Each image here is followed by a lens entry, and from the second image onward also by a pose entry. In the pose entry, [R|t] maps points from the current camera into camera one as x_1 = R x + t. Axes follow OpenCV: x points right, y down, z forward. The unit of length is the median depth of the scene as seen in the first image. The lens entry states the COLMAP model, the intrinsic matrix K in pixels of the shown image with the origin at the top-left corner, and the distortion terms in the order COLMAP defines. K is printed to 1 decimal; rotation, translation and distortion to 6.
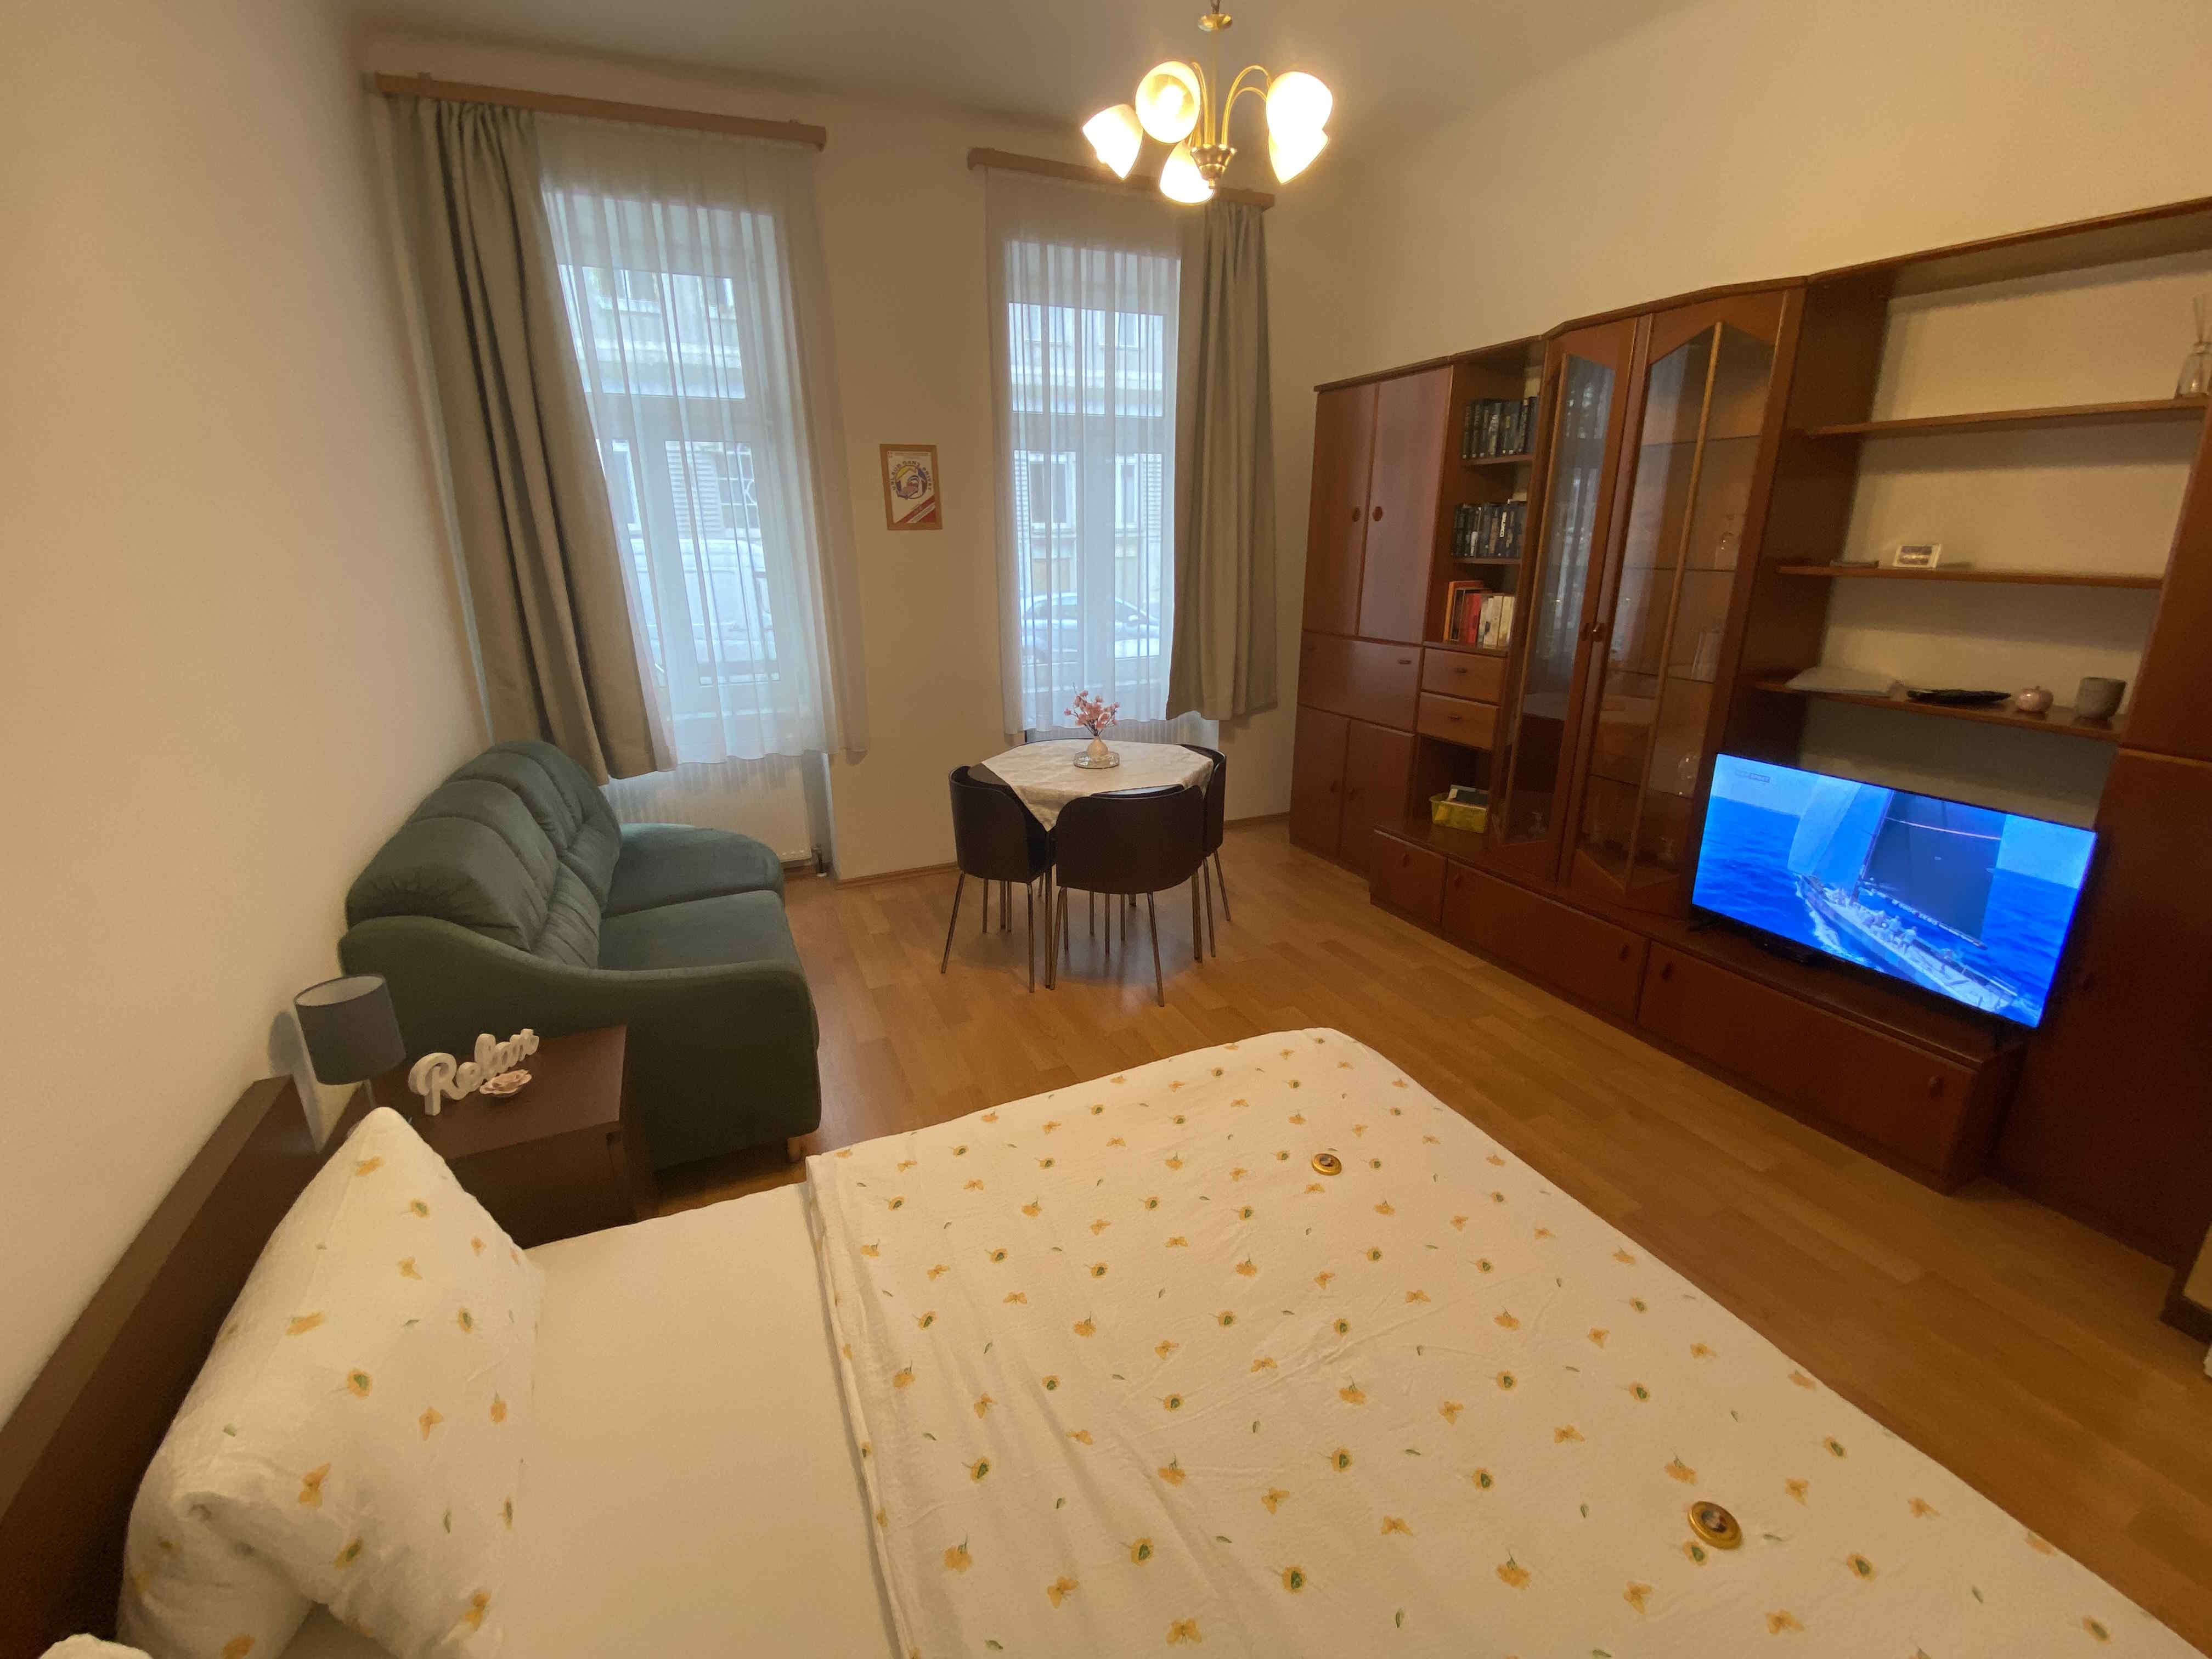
lens RADIAL K [[909.6, 0, 1114.5], [0, 909.6, 837.4], [0, 0, 1]] dist [-0.013478, -0.000840]
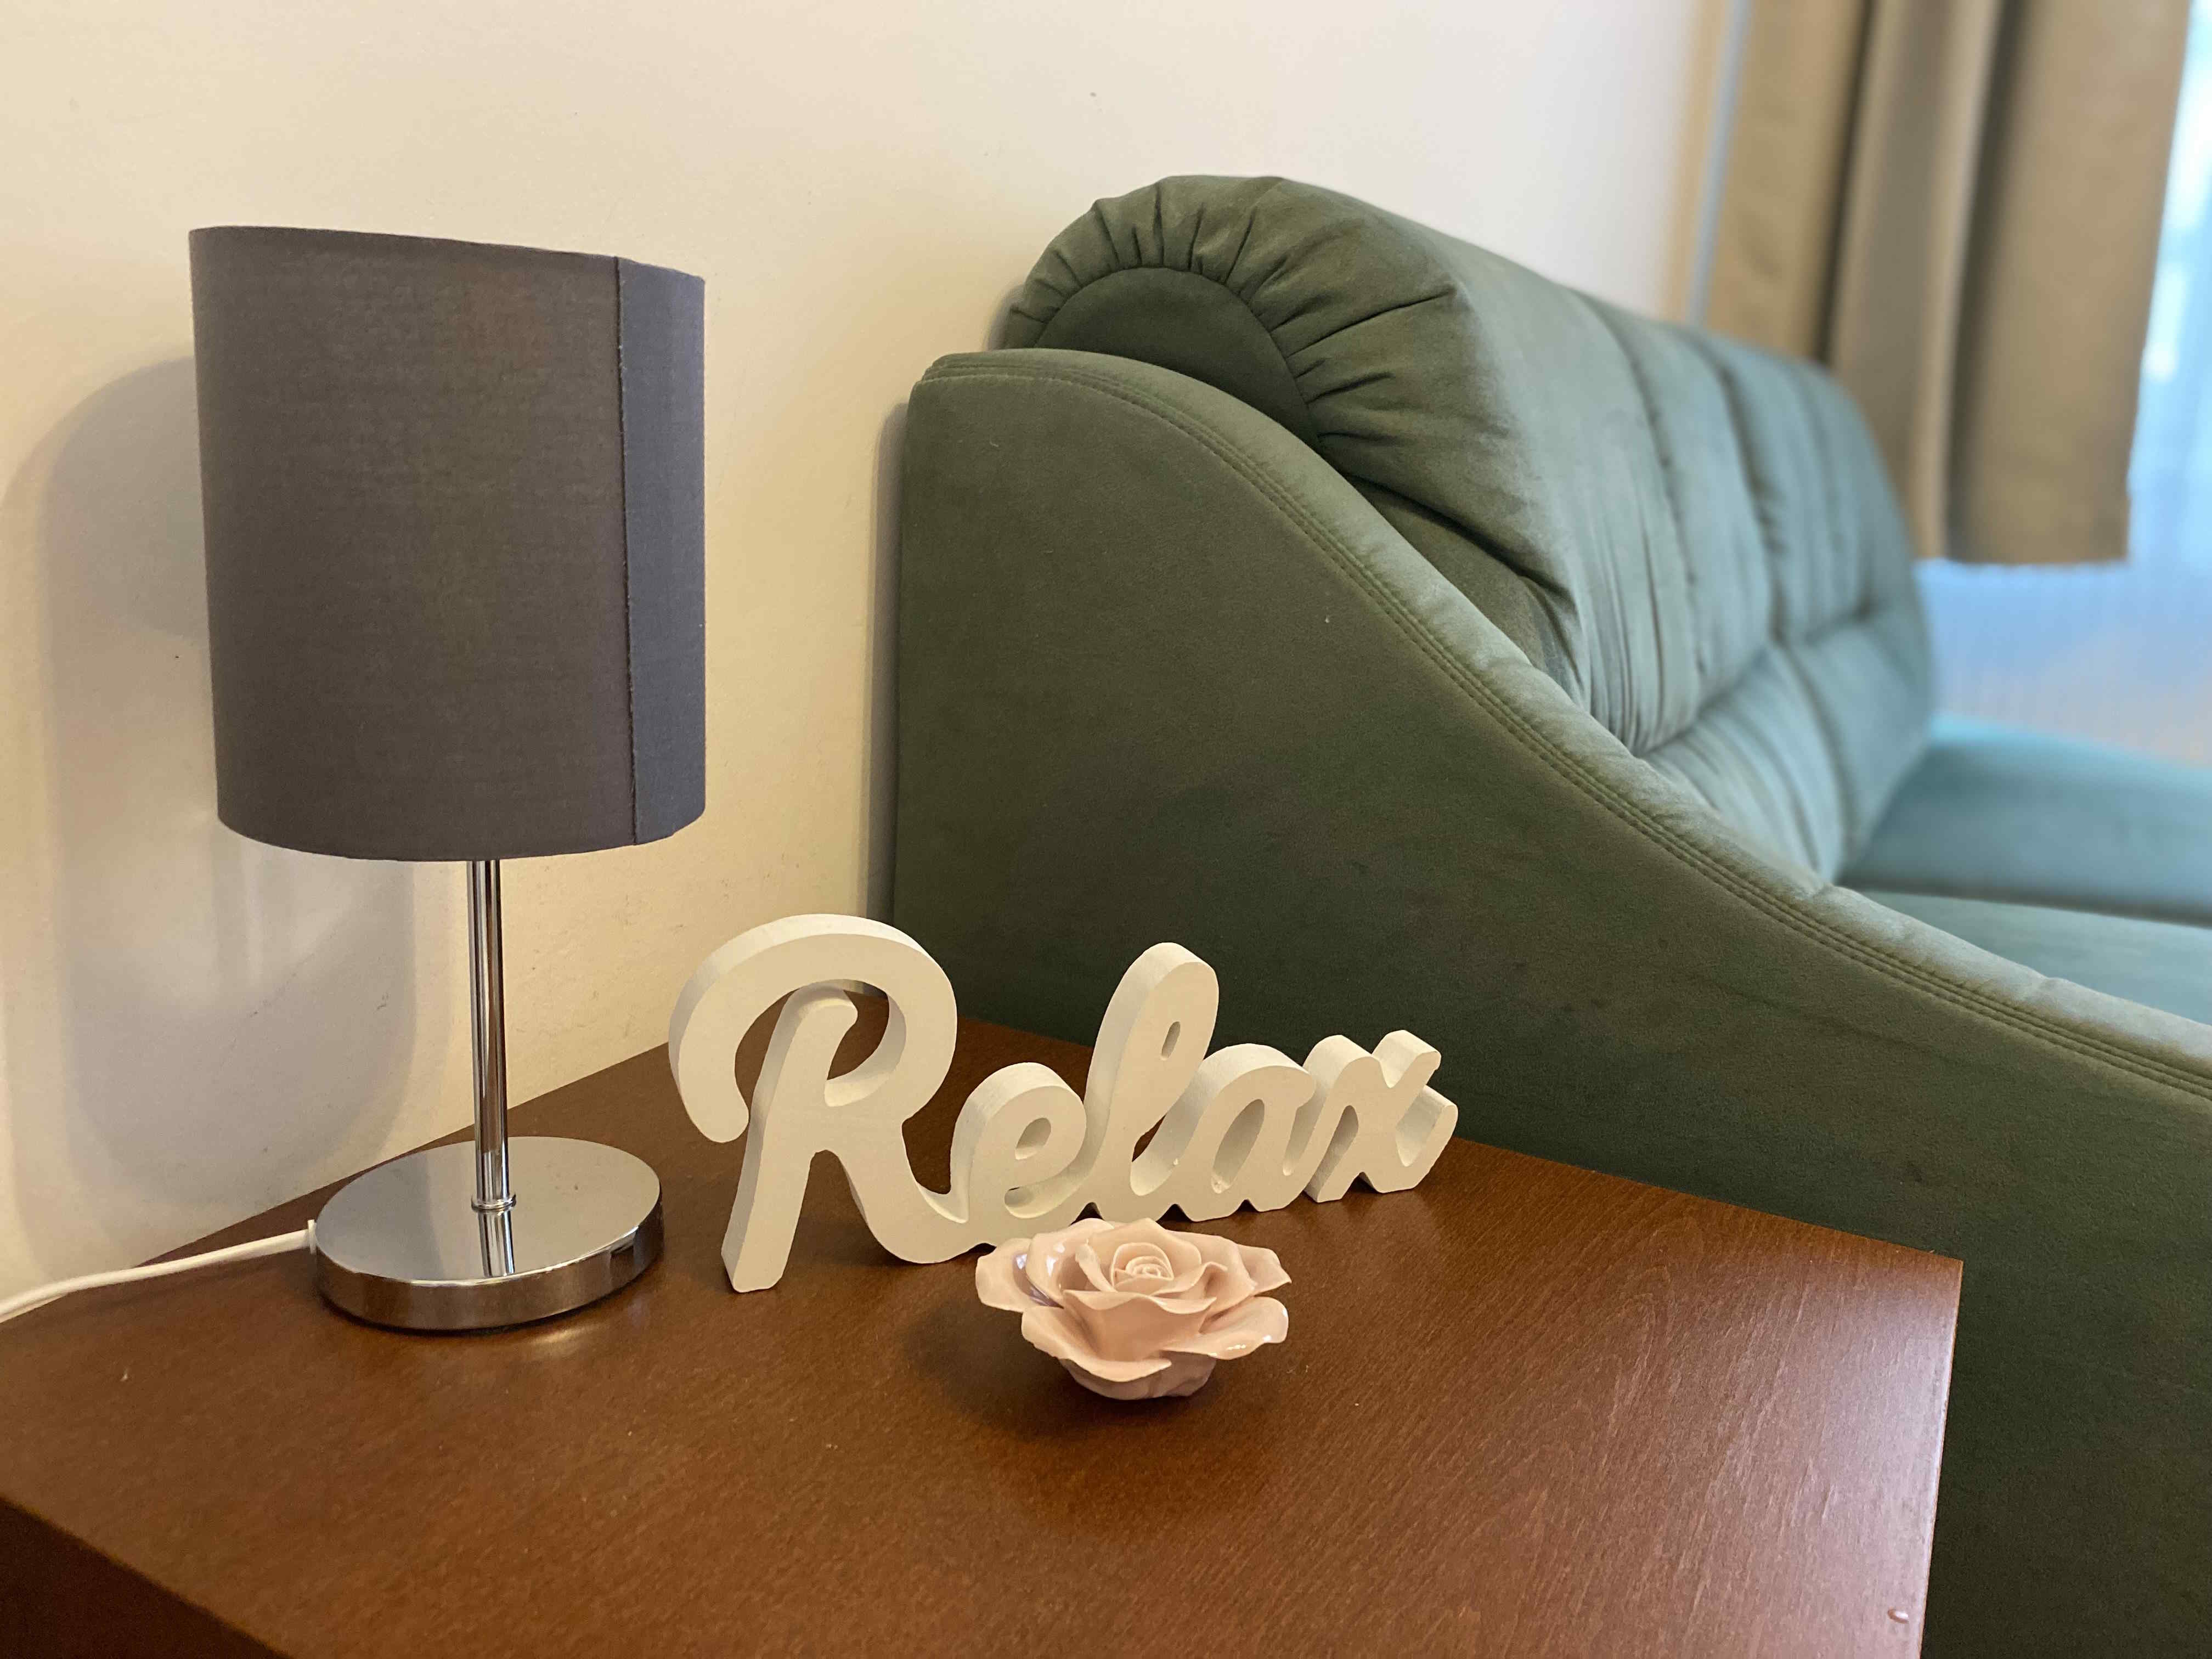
lens RADIAL K [[1695.2, 0, 1110.2], [0, 1695.2, 830.6], [0, 0, 1]] dist [0.009682, -0.009623]
pose [[0.594650, 0.220652, -0.773113, -0.439558], [-0.287523, 0.956372, 0.051804, 0.170896], [0.750814, 0.191483, 0.632149, 0.734280]]
